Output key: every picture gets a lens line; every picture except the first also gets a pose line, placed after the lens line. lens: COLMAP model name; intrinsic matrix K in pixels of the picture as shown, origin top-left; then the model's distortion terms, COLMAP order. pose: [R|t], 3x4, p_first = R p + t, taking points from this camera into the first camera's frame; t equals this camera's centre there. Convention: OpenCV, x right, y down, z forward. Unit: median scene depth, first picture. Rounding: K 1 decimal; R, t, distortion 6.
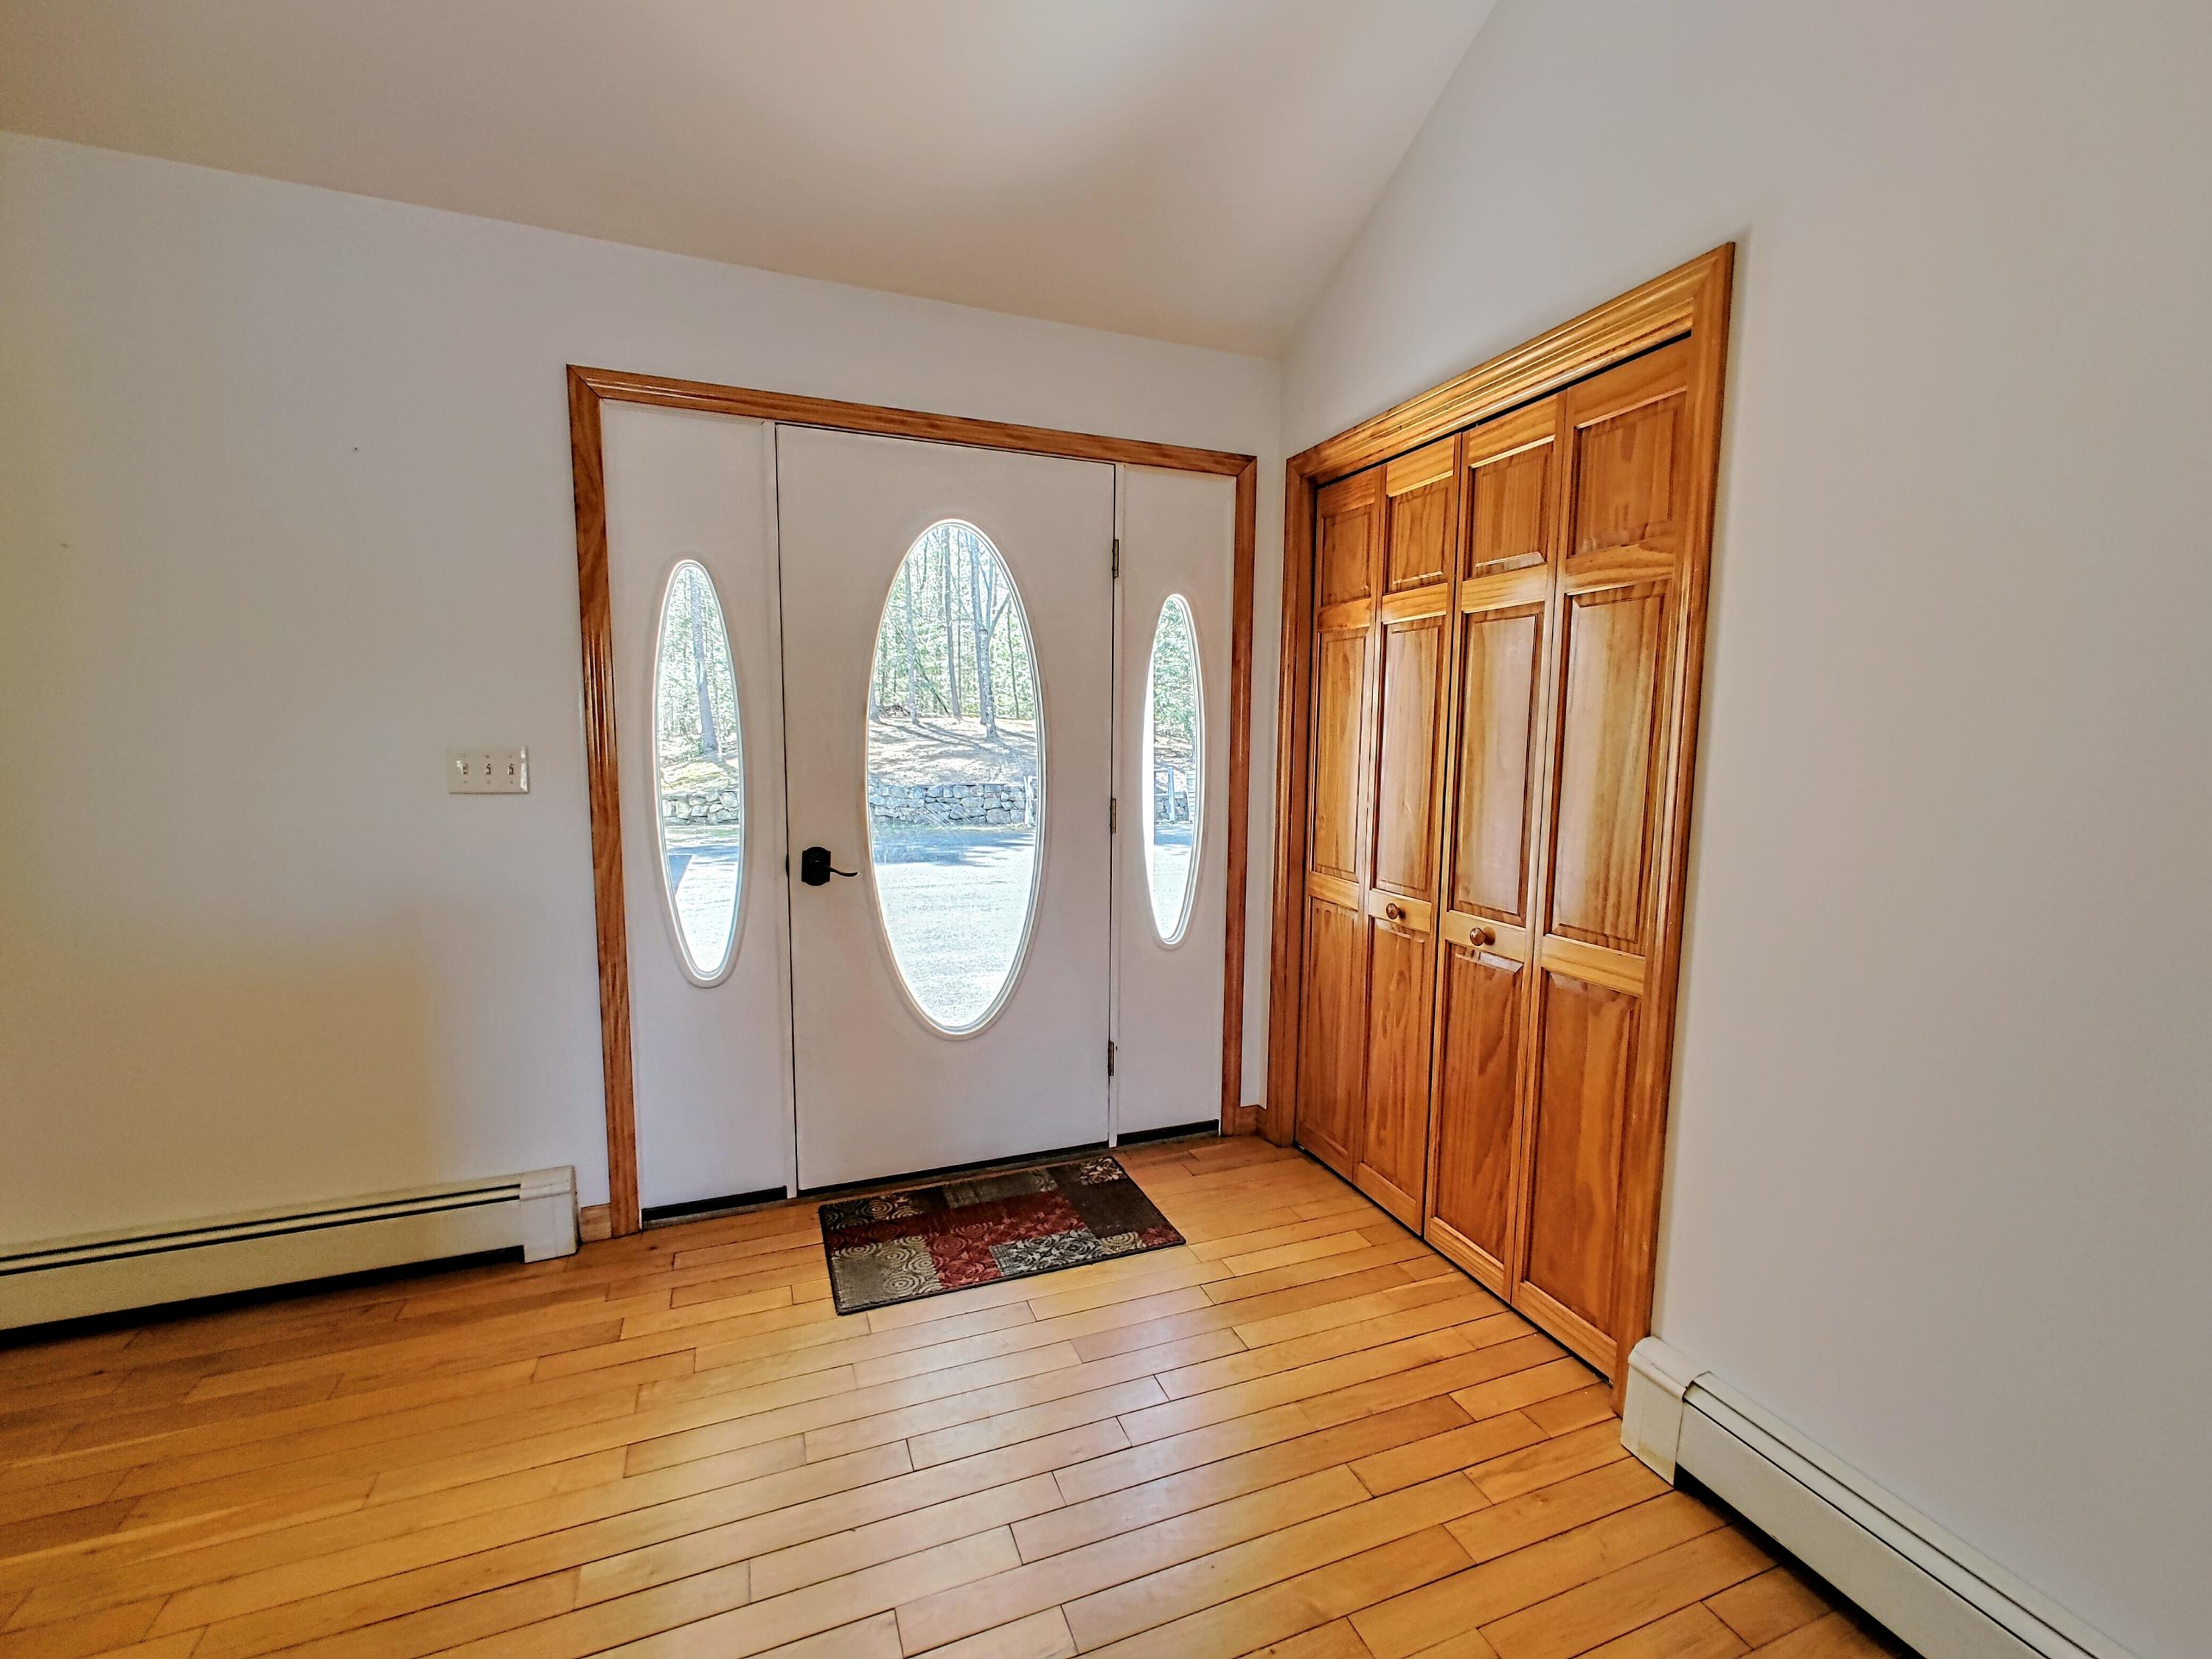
lens RADIAL K [[936.4, 0, 1110.5], [0, 936.4, 836.7], [0, 0, 1]] dist [0.001170, 0.000091]
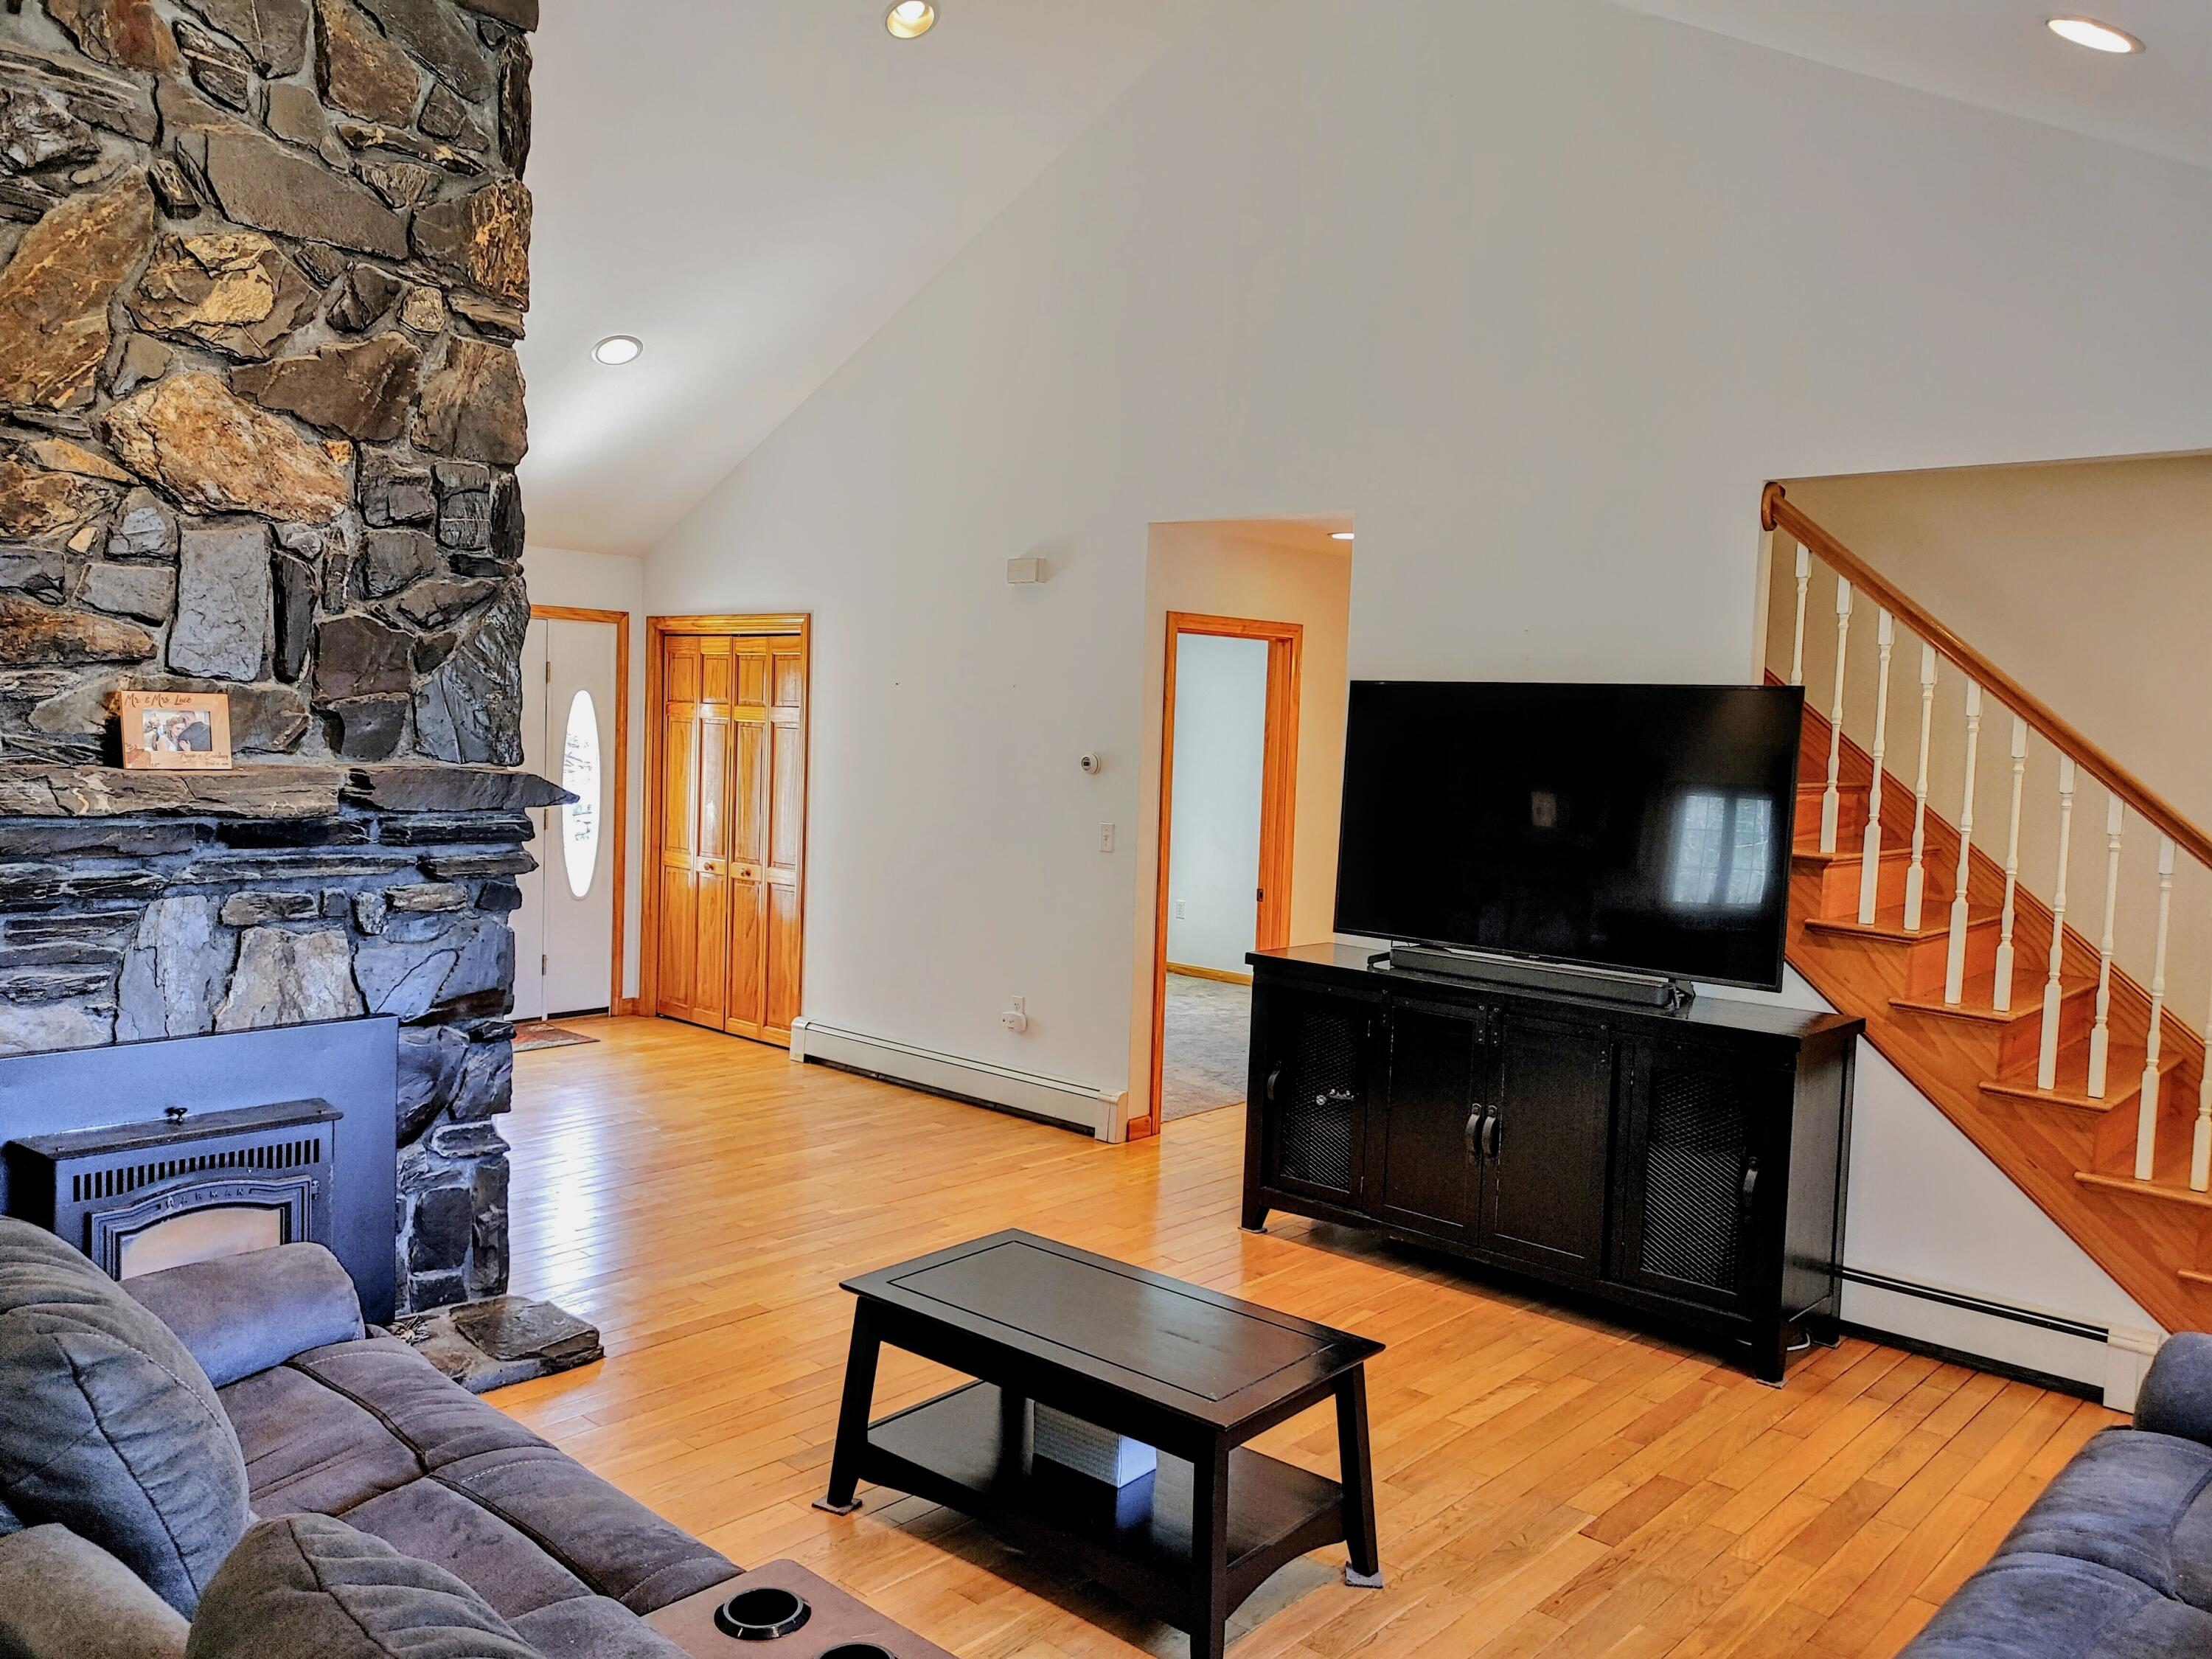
lens RADIAL K [[1663.4, 0, 1108.8], [0, 1663.4, 828.6], [0, 0, 1]] dist [0.023270, -0.019183]
pose [[0.891756, -0.008986, 0.452426, -0.474968], [0.021821, 0.999494, -0.023157, 0.091753], [-0.451989, 0.030523, 0.891501, -2.252726]]
